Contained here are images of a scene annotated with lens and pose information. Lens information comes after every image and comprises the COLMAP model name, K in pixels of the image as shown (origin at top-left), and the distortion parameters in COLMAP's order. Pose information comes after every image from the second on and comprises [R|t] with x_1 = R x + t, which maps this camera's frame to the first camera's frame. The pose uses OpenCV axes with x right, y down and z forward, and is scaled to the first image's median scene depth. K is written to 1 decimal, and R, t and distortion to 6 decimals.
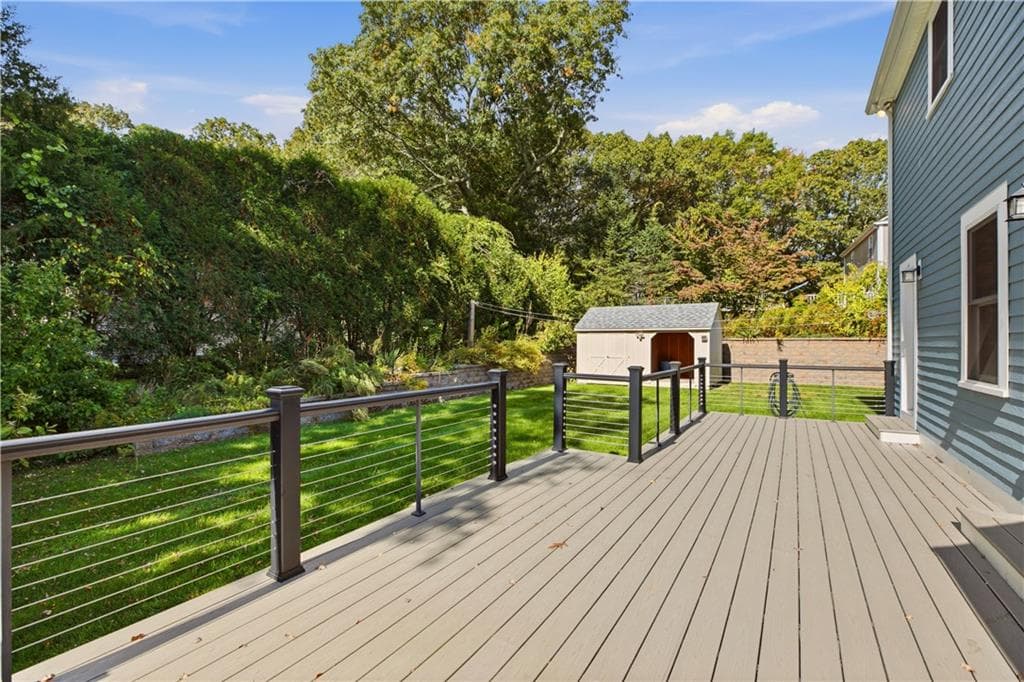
lens RADIAL K [[460.2, 0, 531.9], [0, 460.2, 340.1], [0, 0, 1]] dist [-0.000678, 0.000530]
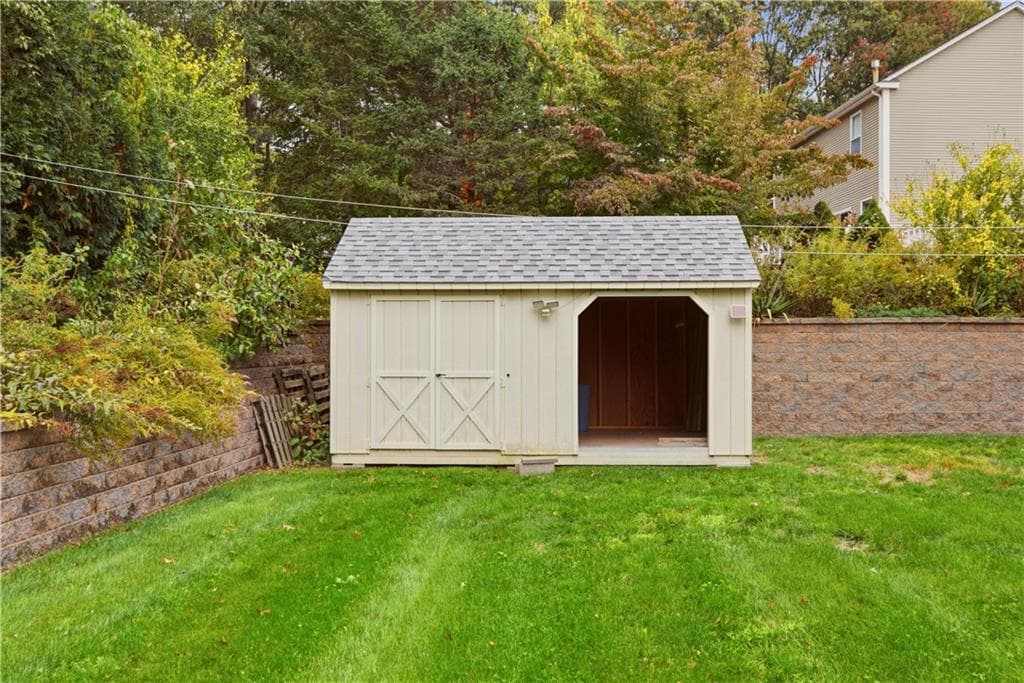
lens RADIAL K [[999.0, 0, 518.3], [0, 999.0, 346.1], [0, 0, 1]] dist [0.000646, 0.000000]
pose [[0.891368, -0.005066, 0.453252, -0.096860], [0.000572, 0.999949, 0.010051, 0.011603], [-0.453280, -0.008700, 0.891326, 0.411980]]
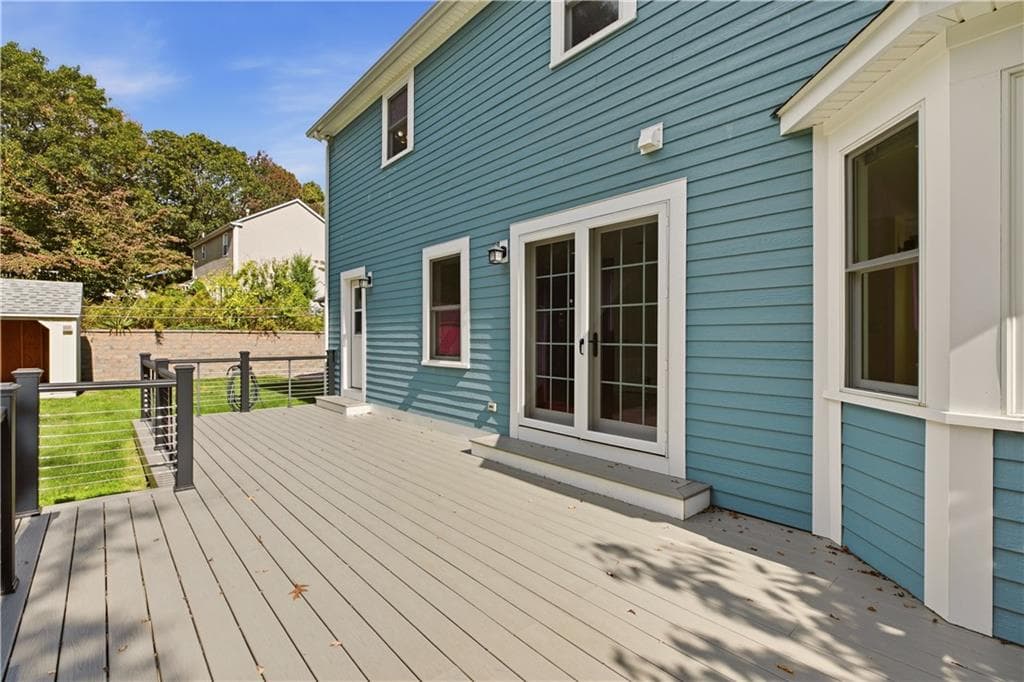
lens RADIAL K [[460.2, 0, 513.0], [0, 460.2, 340.2], [0, 0, 1]] dist [-0.000678, 0.000530]
pose [[0.317048, -0.010991, 0.948346, -0.102954], [-0.005174, 0.999898, 0.013319, 0.000255], [-0.948395, -0.009129, 0.316959, 0.072105]]
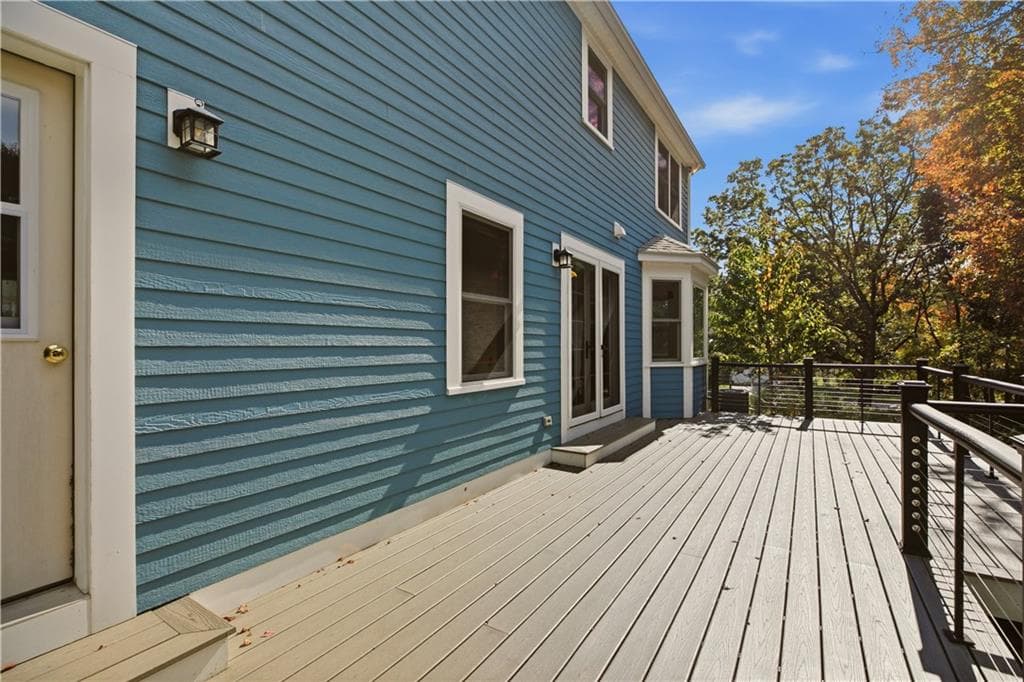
lens RADIAL K [[460.2, 0, 516.5], [0, 460.2, 344.6], [0, 0, 1]] dist [-0.000678, 0.000530]
pose [[-0.998740, -0.003306, 0.050081, 0.214609], [-0.003655, 0.999970, -0.006884, 0.005146], [-0.050057, -0.007058, -0.998721, 0.495066]]
